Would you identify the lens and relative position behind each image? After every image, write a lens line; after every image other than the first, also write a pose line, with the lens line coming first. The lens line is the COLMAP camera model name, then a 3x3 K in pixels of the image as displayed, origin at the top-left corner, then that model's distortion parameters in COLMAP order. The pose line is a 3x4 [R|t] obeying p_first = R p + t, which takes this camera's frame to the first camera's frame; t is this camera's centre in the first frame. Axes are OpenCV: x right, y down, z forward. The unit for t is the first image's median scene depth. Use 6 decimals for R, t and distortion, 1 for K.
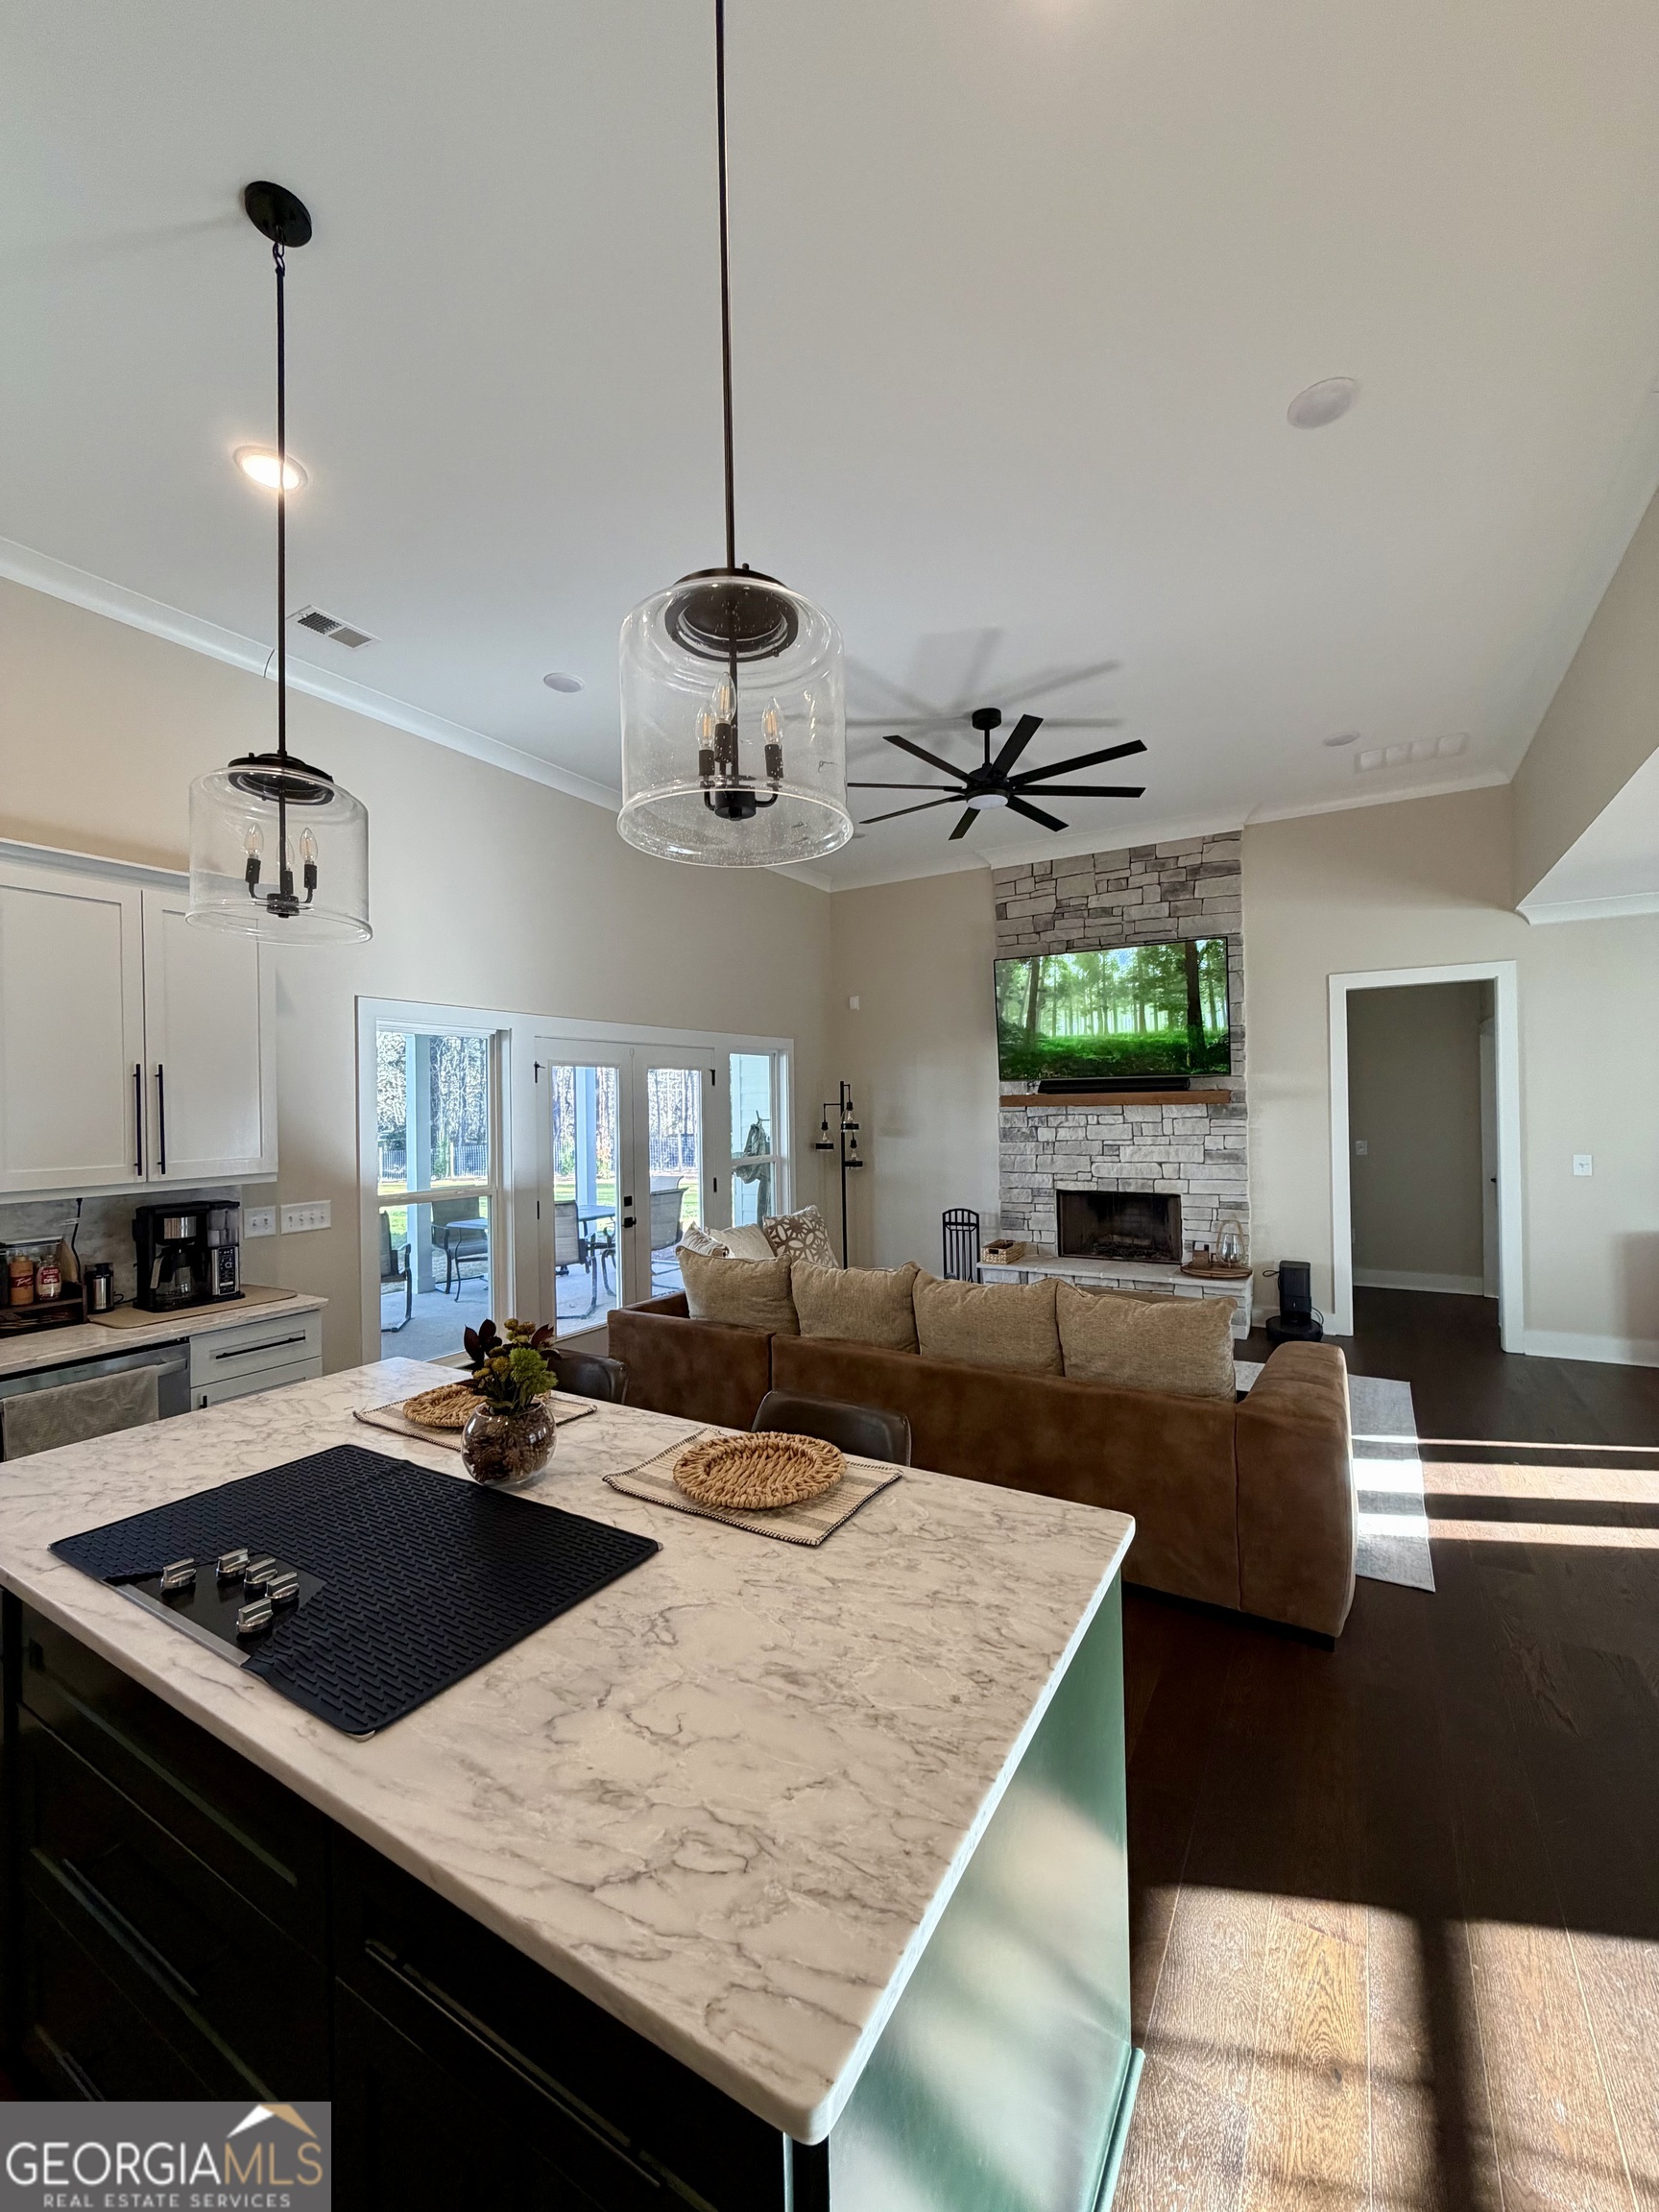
lens RADIAL K [[880.7, 0, 828.7], [0, 880.7, 1101.3], [0, 0, 1]] dist [-0.000810, -0.000792]
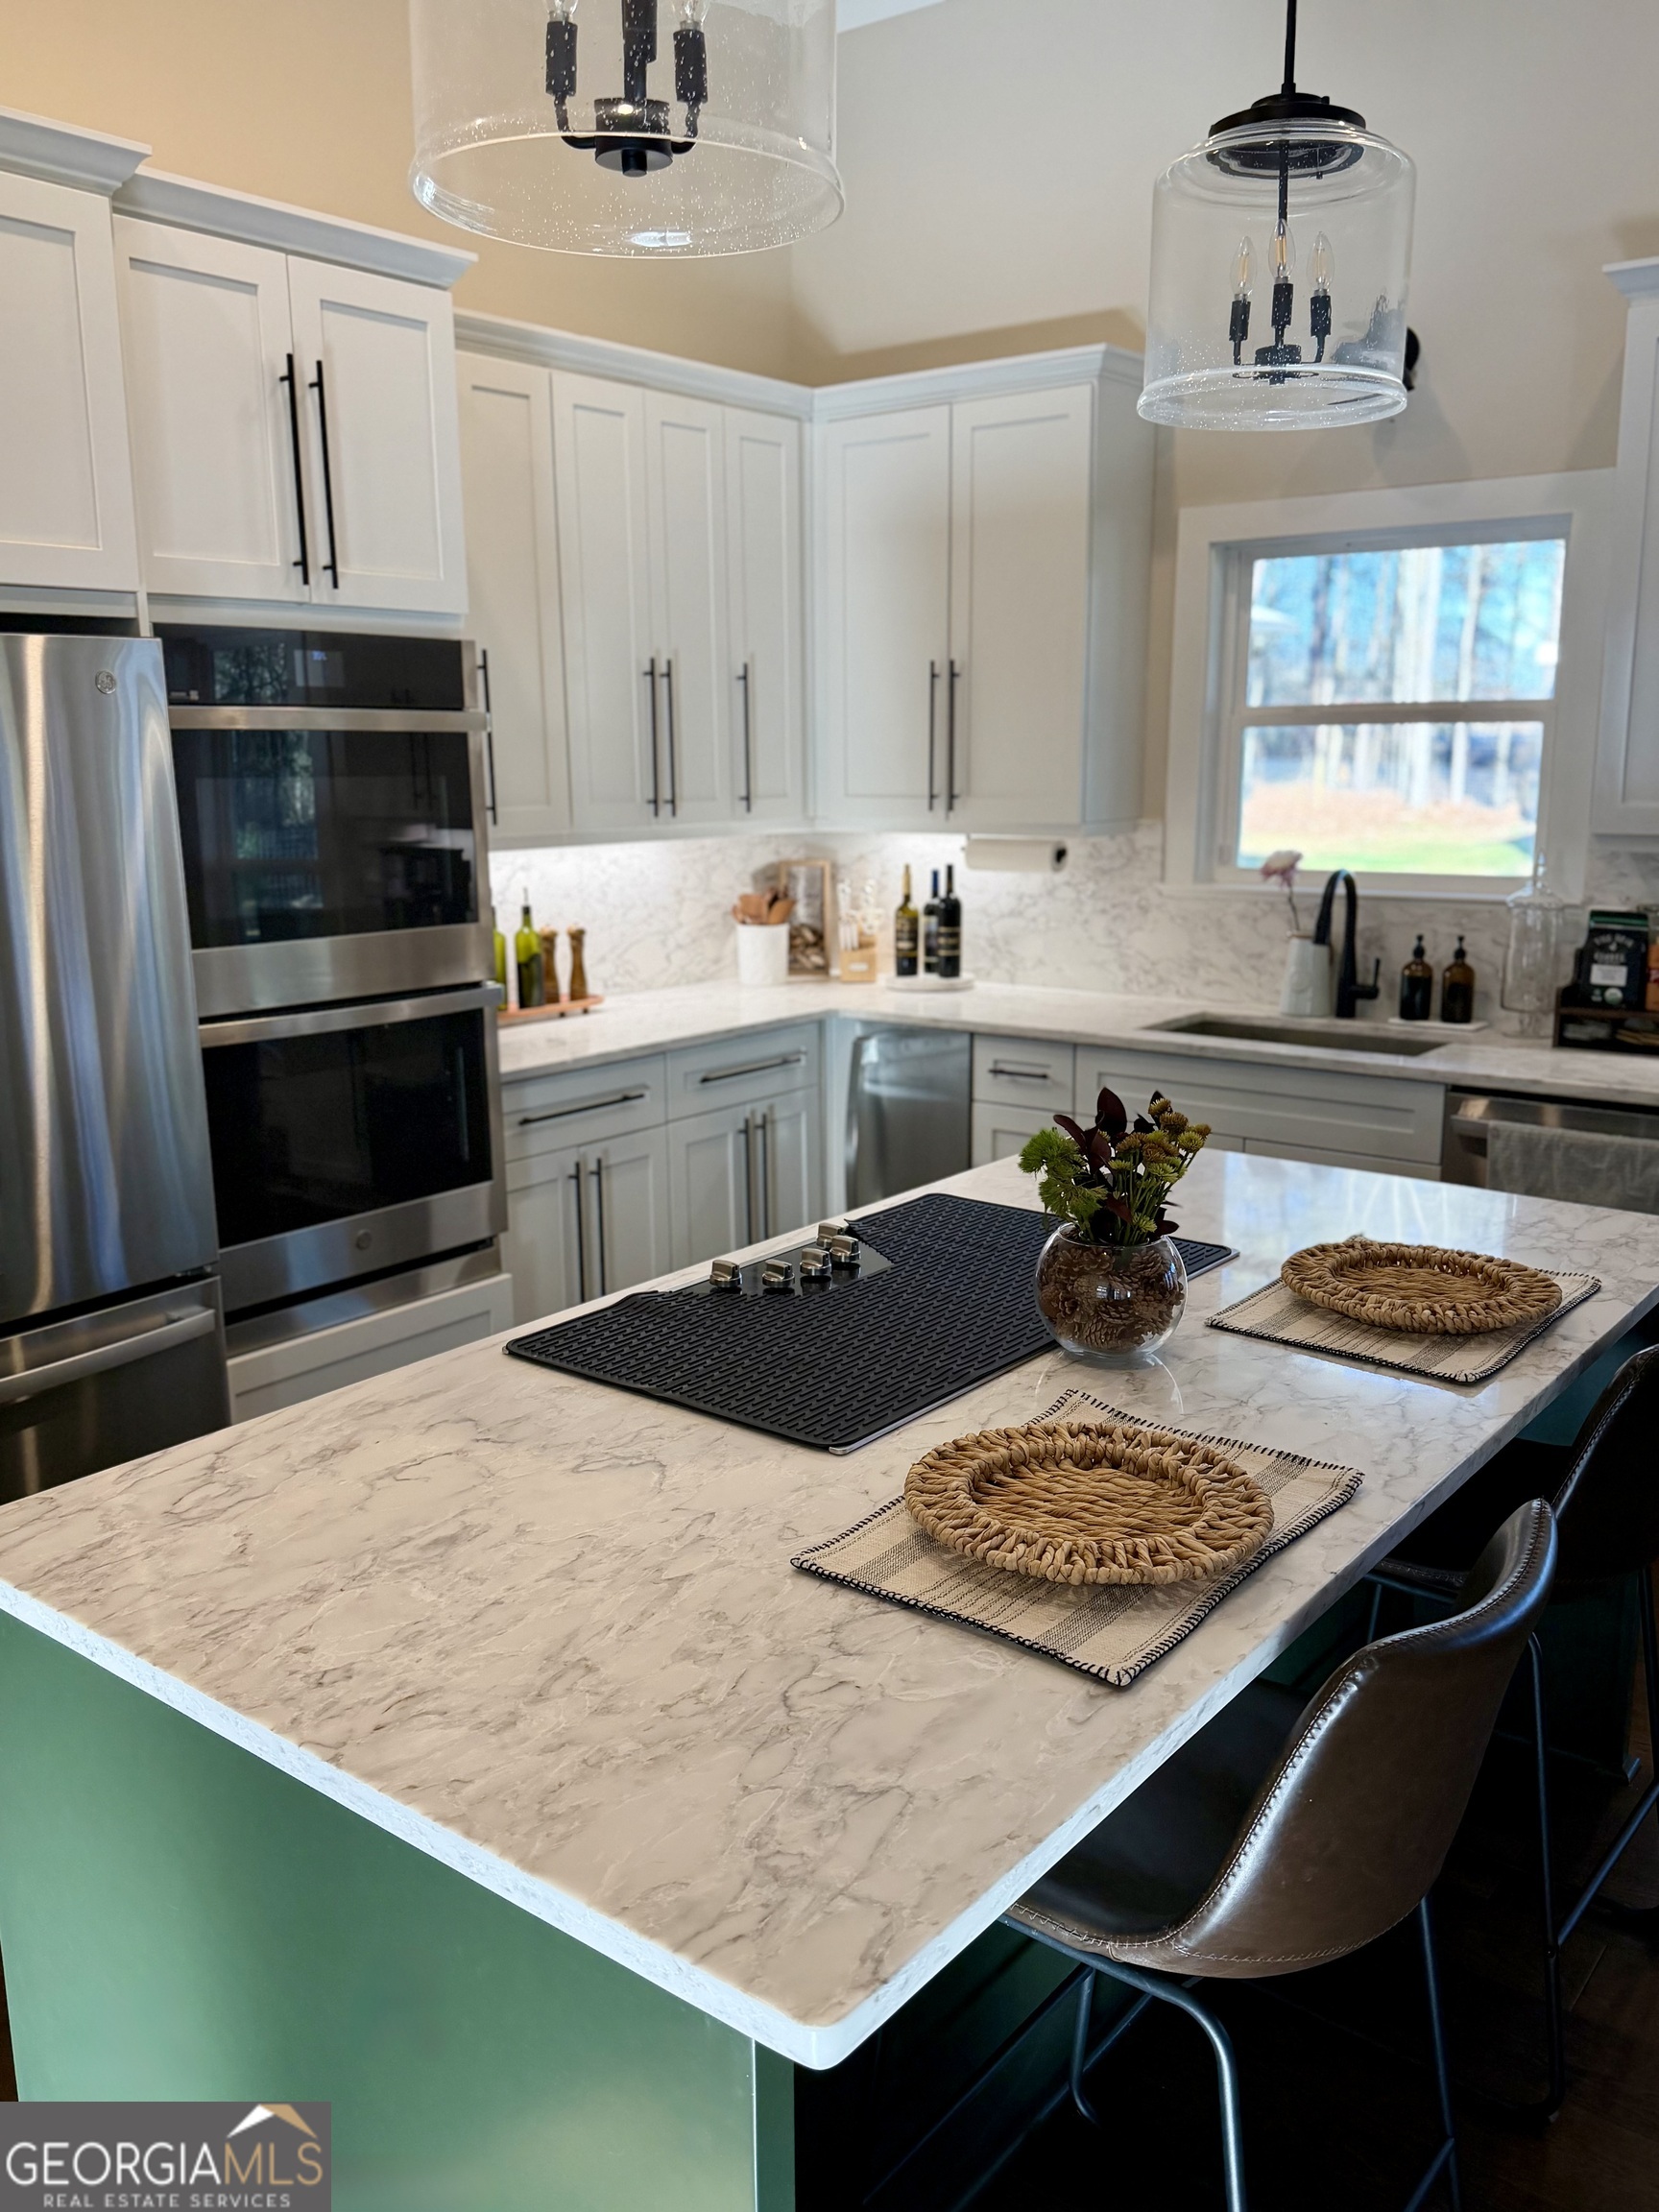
lens RADIAL K [[1778.1, 0, 823.3], [0, 1778.1, 1110.3], [0, 0, 1]] dist [0.079769, -0.064214]
pose [[-0.131014, 0.218996, -0.966890, 0.235557], [0.014802, 0.975620, 0.218968, -0.000049], [0.991270, 0.014376, -0.131062, 0.281217]]
